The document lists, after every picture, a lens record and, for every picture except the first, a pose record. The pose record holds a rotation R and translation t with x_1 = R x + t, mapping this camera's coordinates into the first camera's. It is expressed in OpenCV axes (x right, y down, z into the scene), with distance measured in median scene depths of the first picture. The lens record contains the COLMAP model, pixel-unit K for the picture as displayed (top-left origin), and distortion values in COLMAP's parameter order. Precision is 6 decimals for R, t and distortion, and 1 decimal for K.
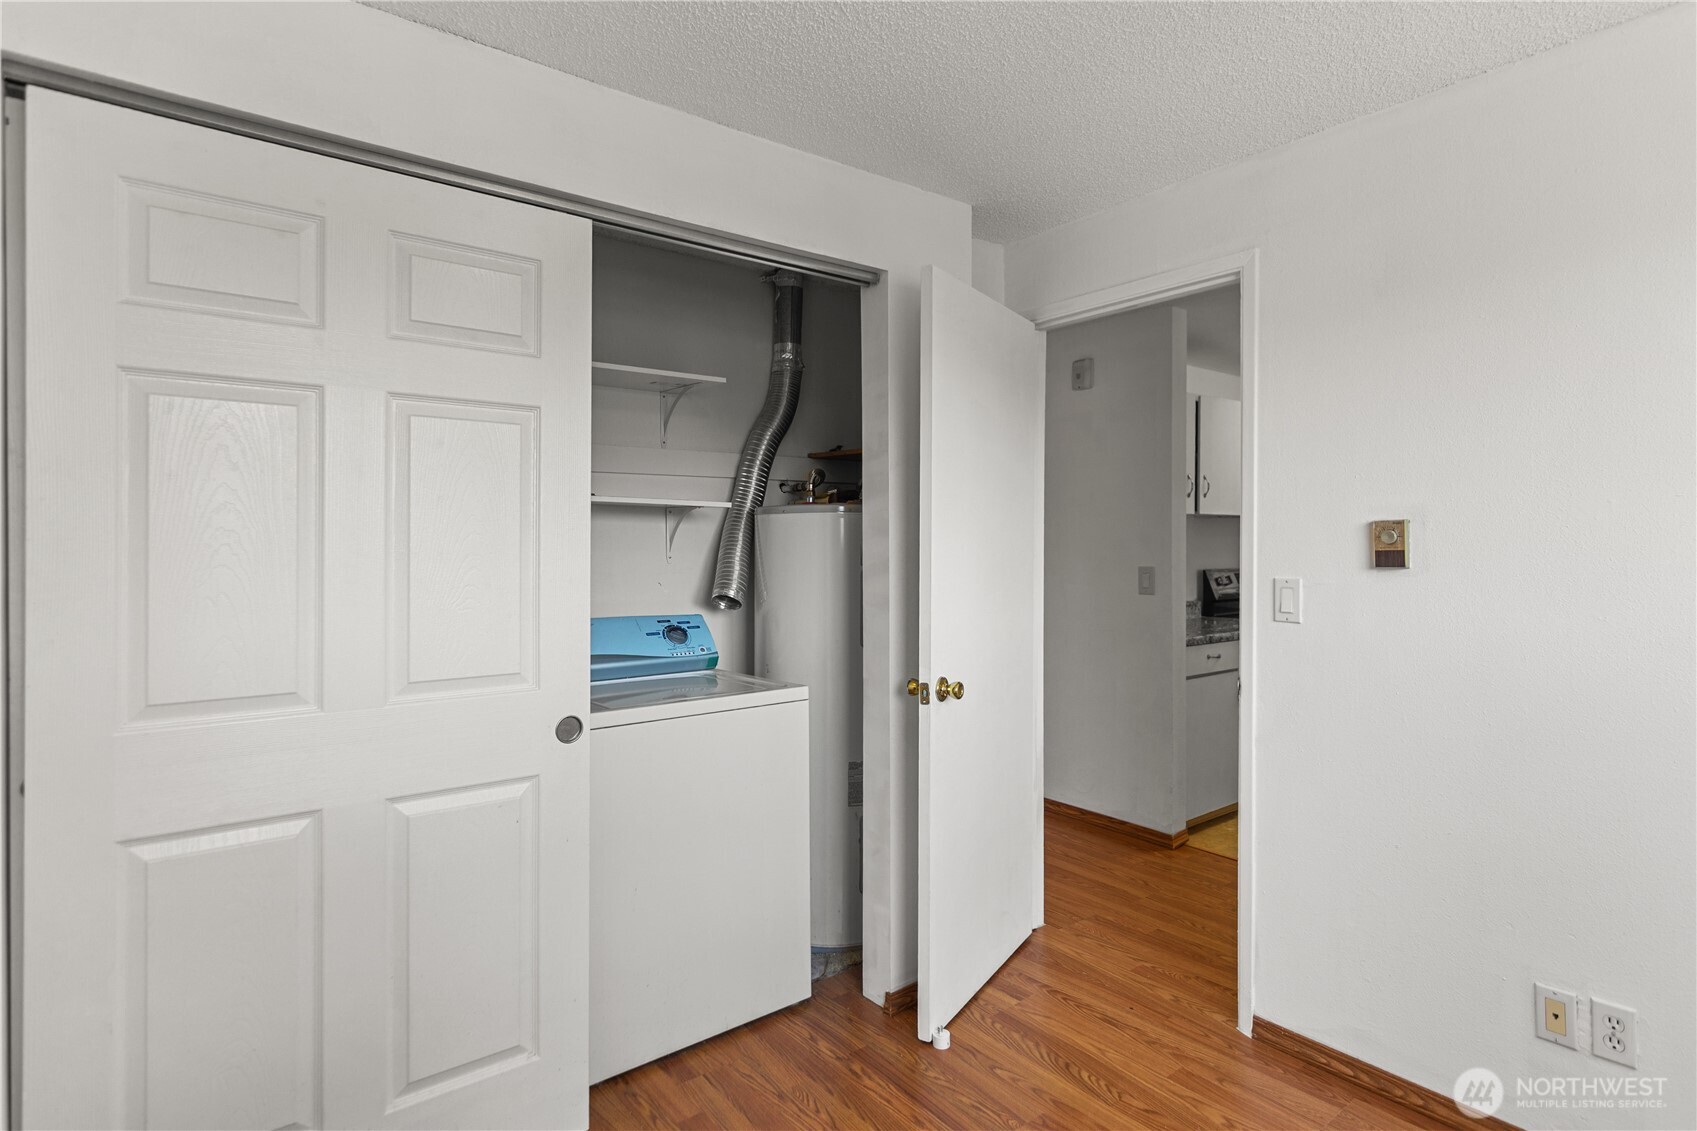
lens RADIAL K [[888.1, 0, 848.5], [0, 888.1, 558.8], [0, 0, 1]] dist [-0.003110, 0.002027]
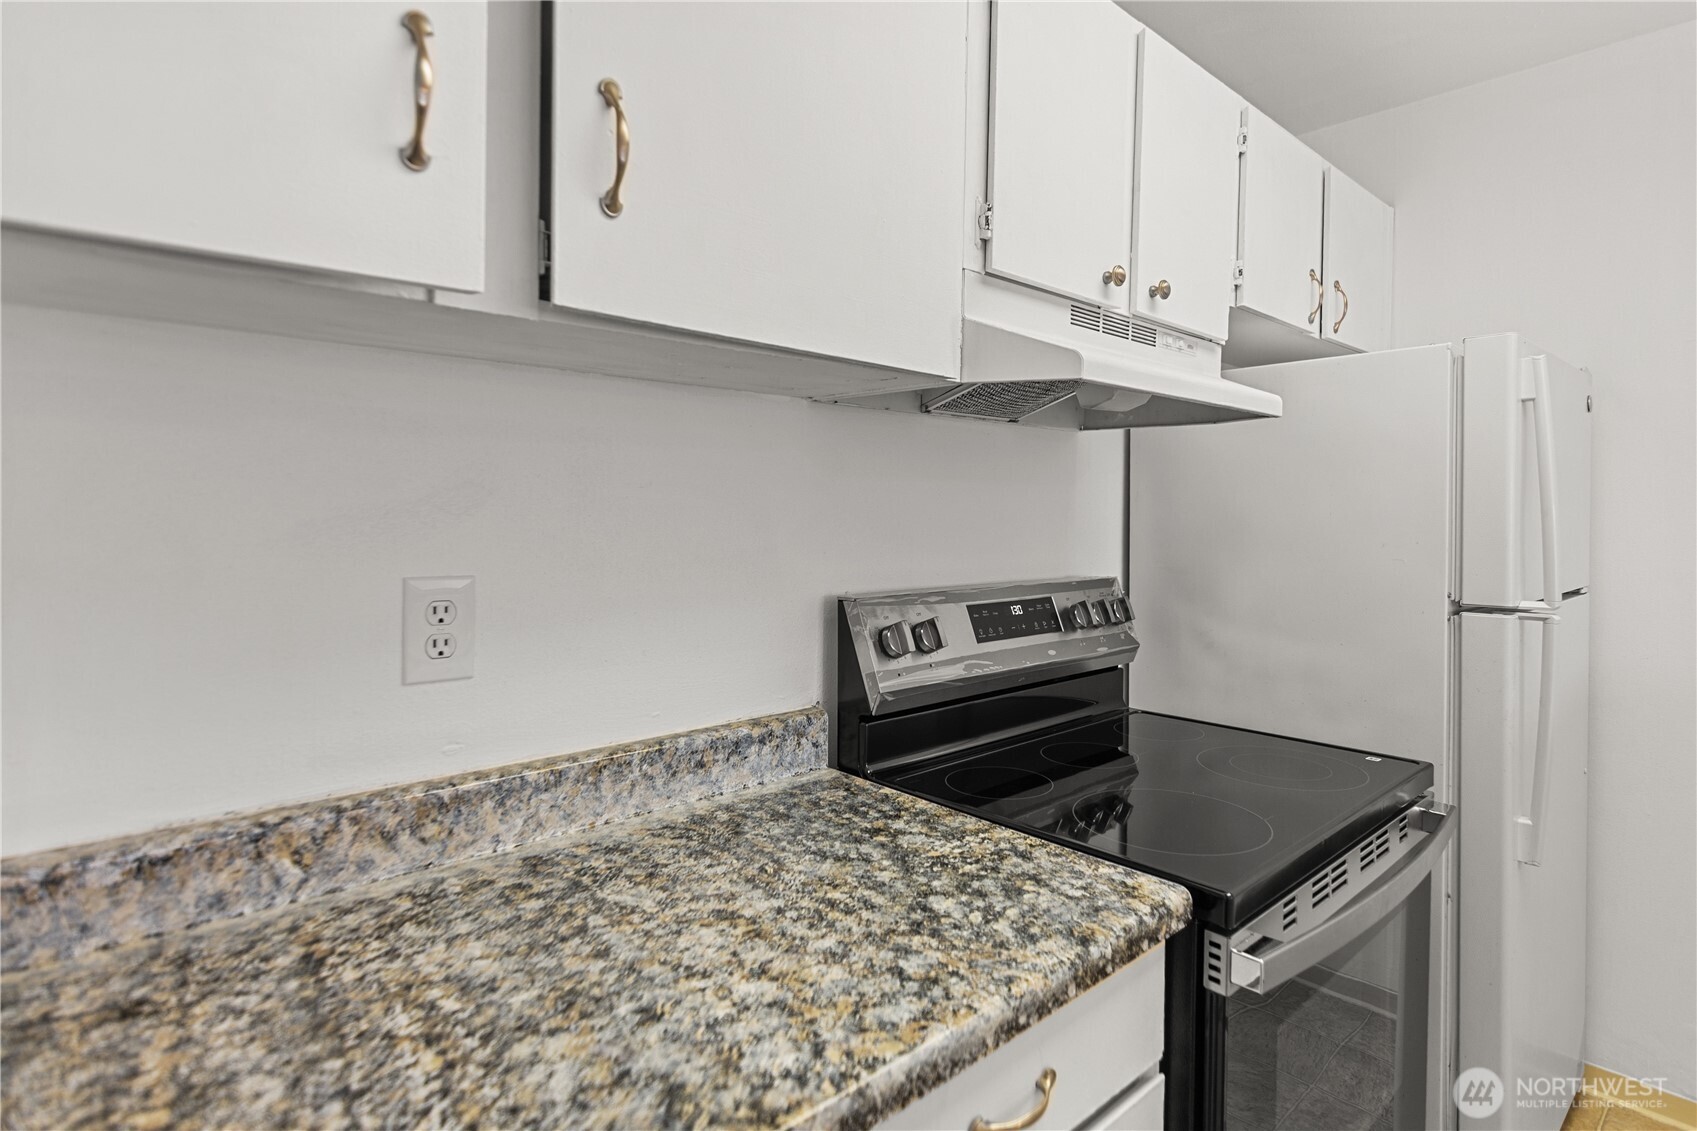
lens RADIAL K [[888.1, 0, 853.7], [0, 888.1, 526.4], [0, 0, 1]] dist [-0.003110, 0.002027]
pose [[0.996712, 0.005319, 0.080854, 0.384219], [-0.005414, 0.999985, 0.000949, -0.009538], [-0.080848, -0.001383, 0.996726, 0.733404]]
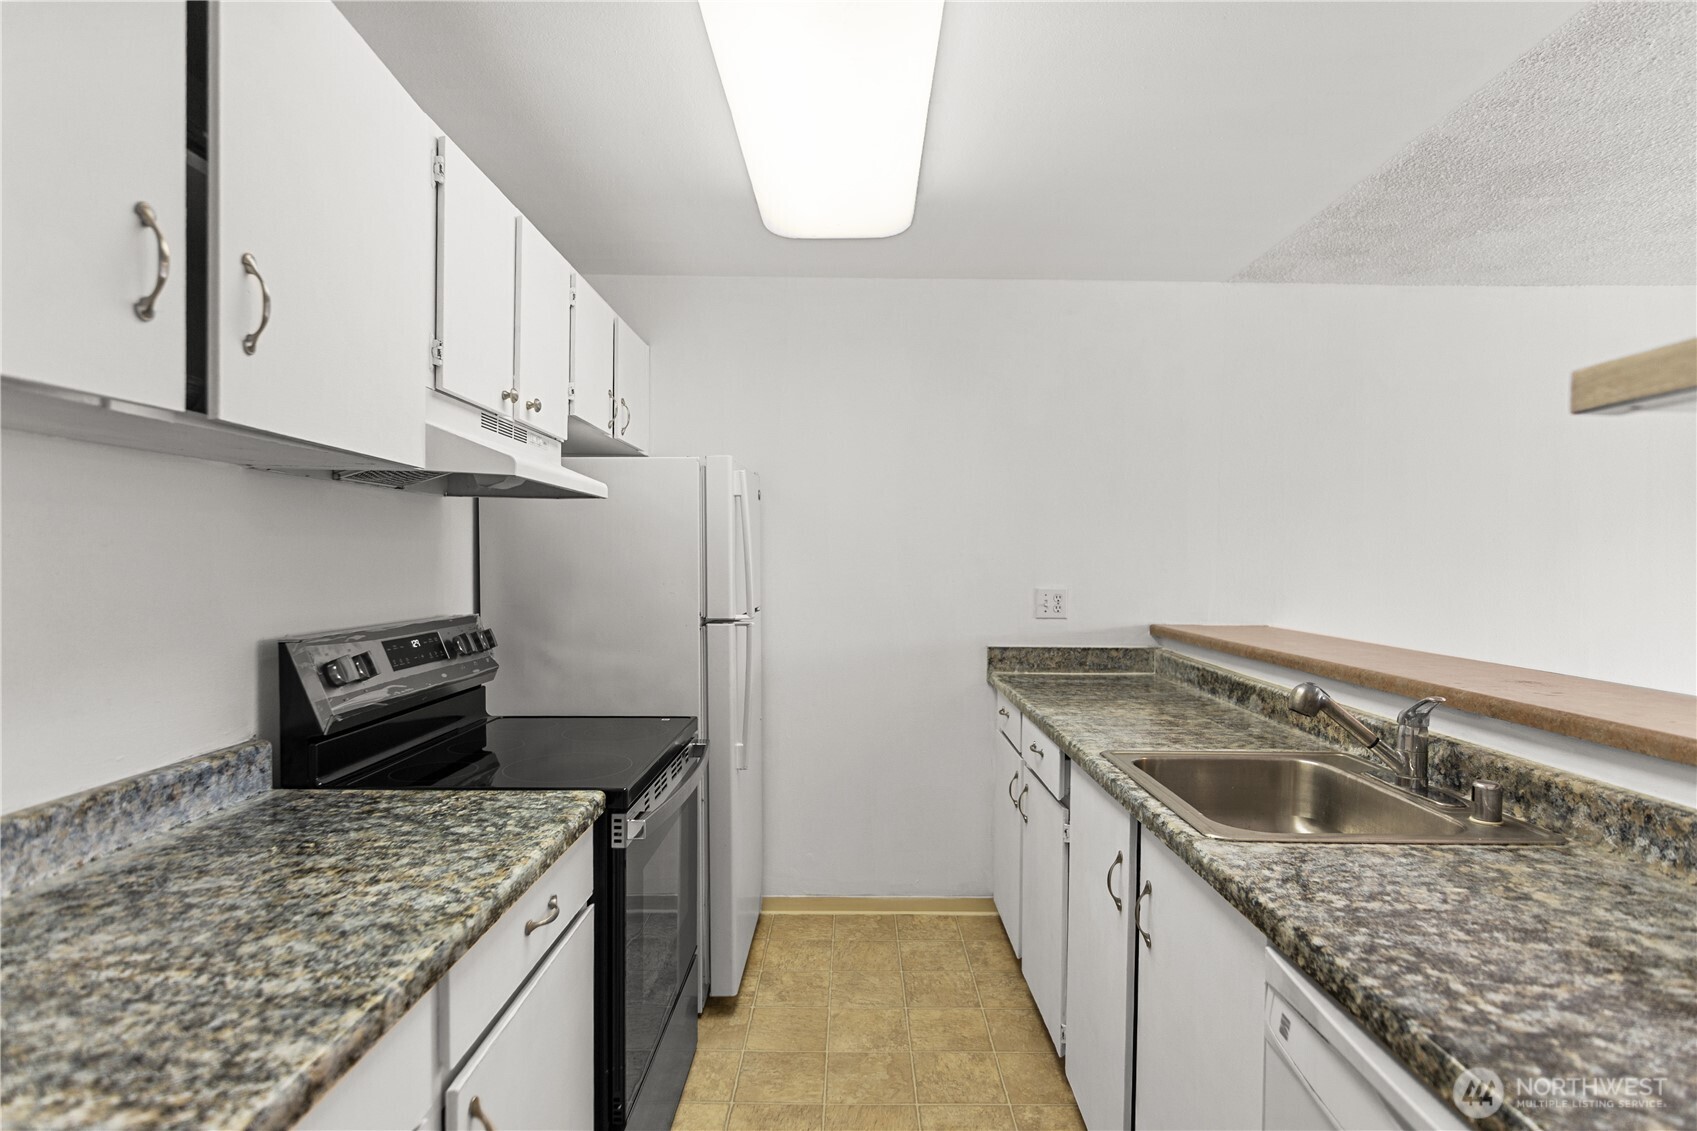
lens RADIAL K [[888.1, 0, 847.8], [0, 888.1, 570.2], [0, 0, 1]] dist [-0.003110, 0.002027]
pose [[0.621388, -0.007346, 0.783468, 0.281550], [0.008407, 0.999961, 0.002709, -0.011473], [-0.783458, 0.004904, 0.621426, 0.653345]]
